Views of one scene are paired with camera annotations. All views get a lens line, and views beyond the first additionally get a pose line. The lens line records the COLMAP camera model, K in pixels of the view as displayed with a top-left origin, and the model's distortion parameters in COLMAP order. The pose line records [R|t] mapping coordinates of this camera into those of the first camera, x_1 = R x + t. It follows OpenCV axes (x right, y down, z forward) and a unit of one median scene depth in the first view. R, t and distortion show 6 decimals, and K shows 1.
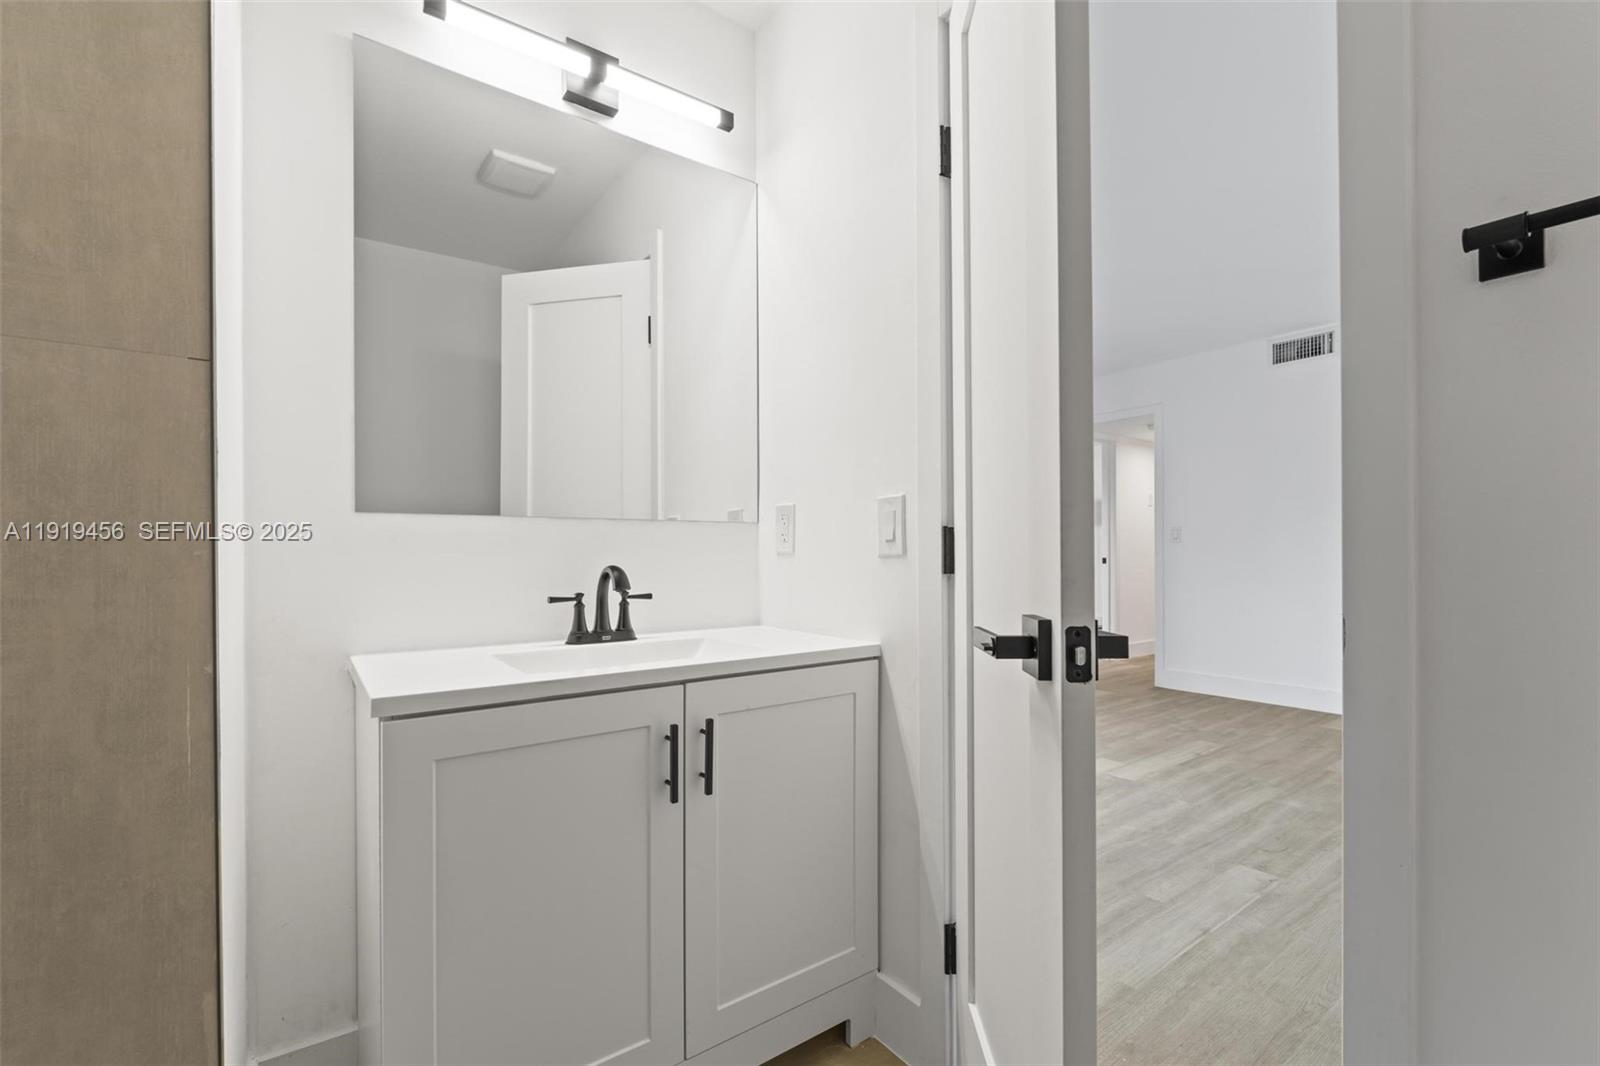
lens RADIAL K [[696.8, 0, 800.7], [0, 696.8, 546.5], [0, 0, 1]] dist [-0.002845, -0.000720]
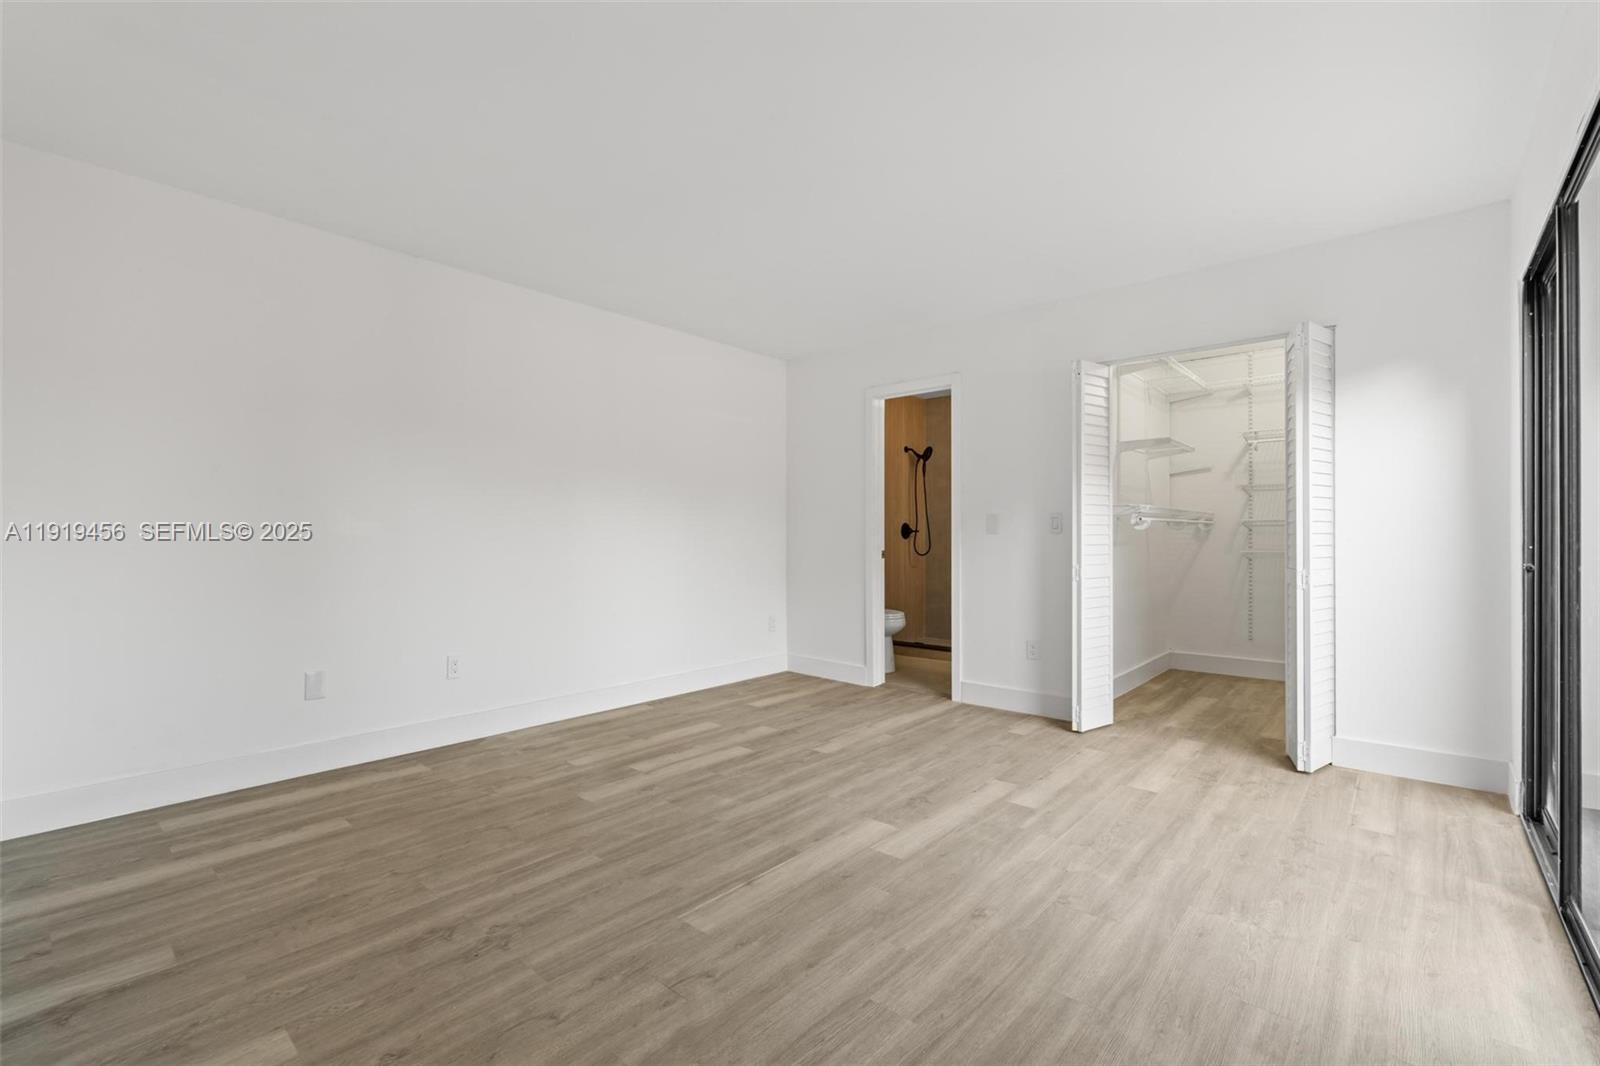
lens RADIAL K [[696.8, 0, 800.7], [0, 696.8, 546.5], [0, 0, 1]] dist [-0.002845, -0.000720]
pose [[-0.977021, 0.009993, -0.212908, 0.732356], [0.010373, 0.999946, -0.000667, 0.009265], [0.212890, -0.002861, -0.977072, 1.794223]]
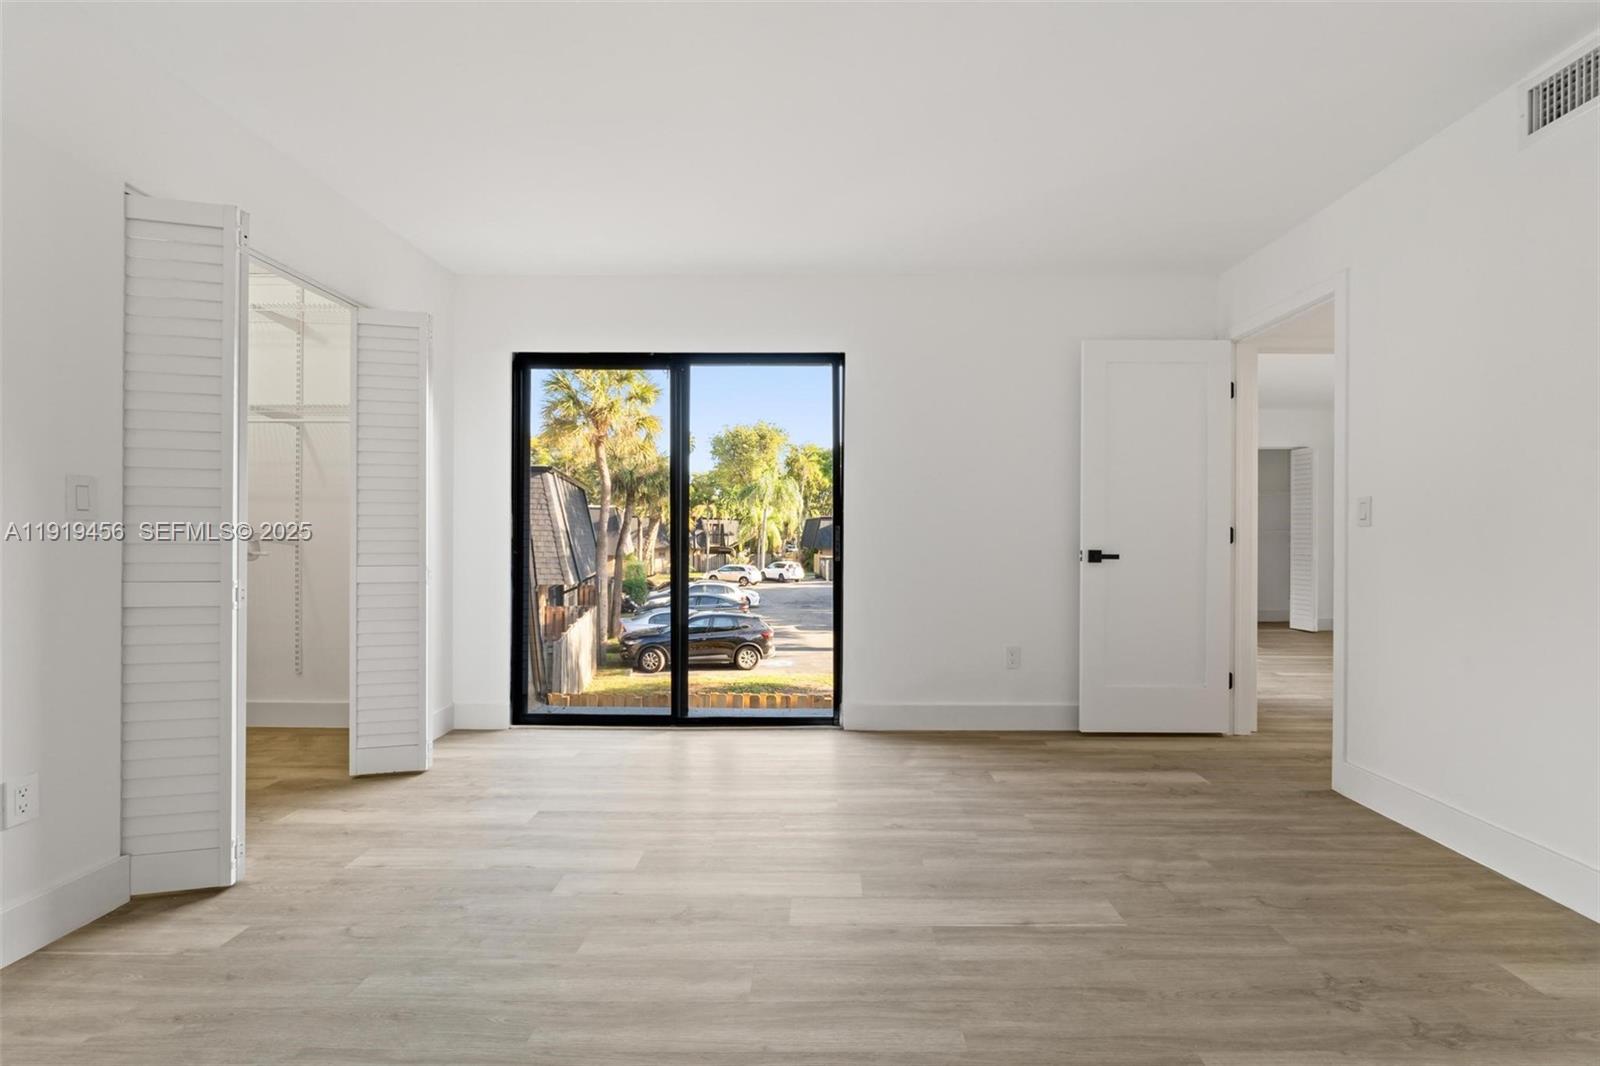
lens RADIAL K [[693.8, 0, 805.9], [0, 693.8, 524.1], [0, 0, 1]] dist [-0.005433, -0.000226]
pose [[0.793576, 0.001706, -0.608469, 0.854062], [0.000499, 0.999994, 0.003455, -0.014979], [0.608472, -0.003045, 0.793570, 0.527461]]
